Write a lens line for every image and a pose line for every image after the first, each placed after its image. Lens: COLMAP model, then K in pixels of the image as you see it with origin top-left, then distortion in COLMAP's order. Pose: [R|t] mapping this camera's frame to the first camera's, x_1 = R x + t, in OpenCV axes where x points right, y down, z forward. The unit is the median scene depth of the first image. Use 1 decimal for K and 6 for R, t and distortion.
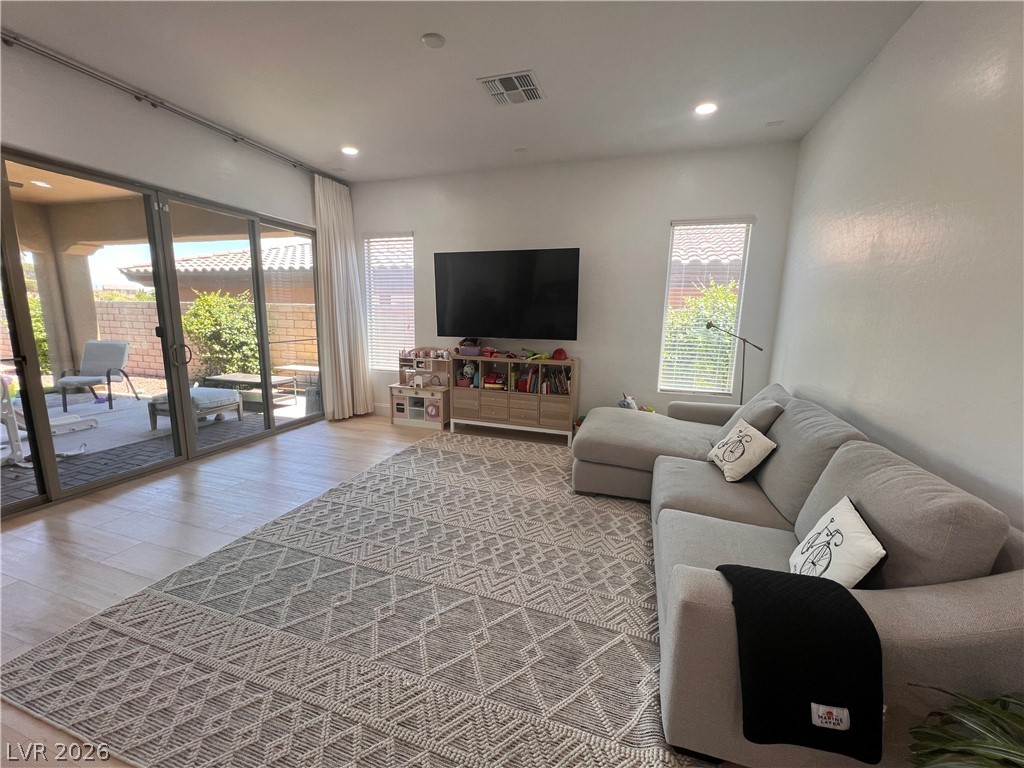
lens RADIAL K [[409.5, 0, 510.6], [0, 409.5, 385.7], [0, 0, 1]] dist [-0.001110, 0.000101]
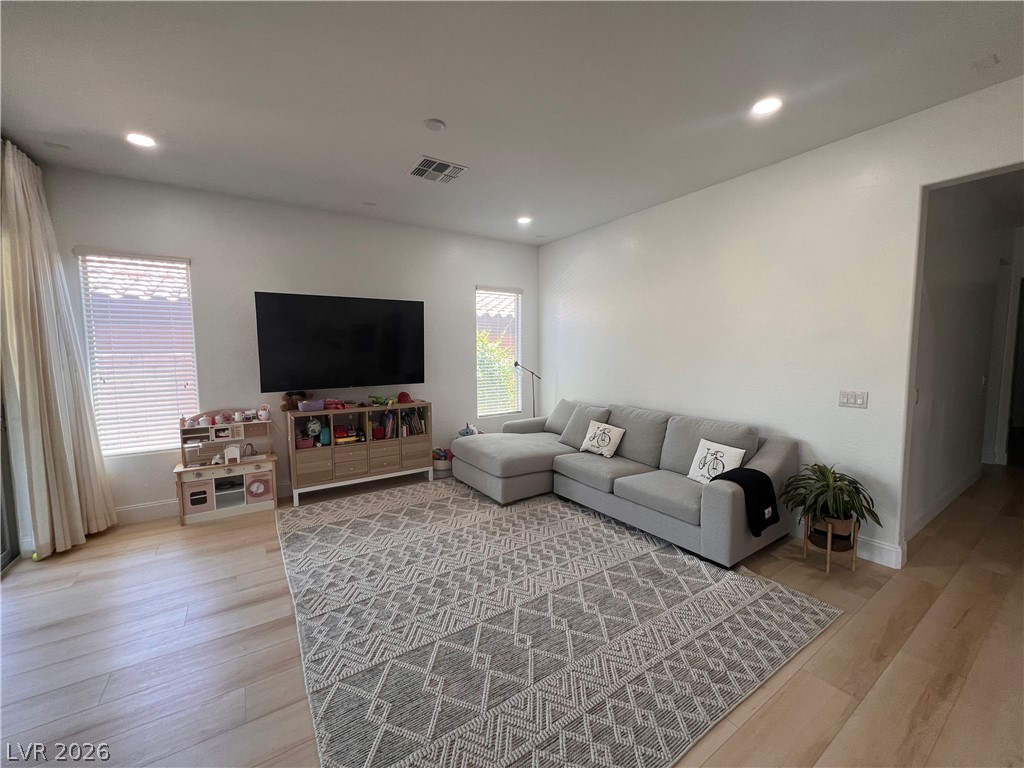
lens RADIAL K [[409.5, 0, 511.8], [0, 409.5, 384.4], [0, 0, 1]] dist [-0.001110, 0.000101]
pose [[0.618858, -0.087824, 0.780578, -0.547278], [0.154735, 0.987889, -0.011527, -0.056785], [-0.770112, 0.127916, 0.624952, 0.127927]]
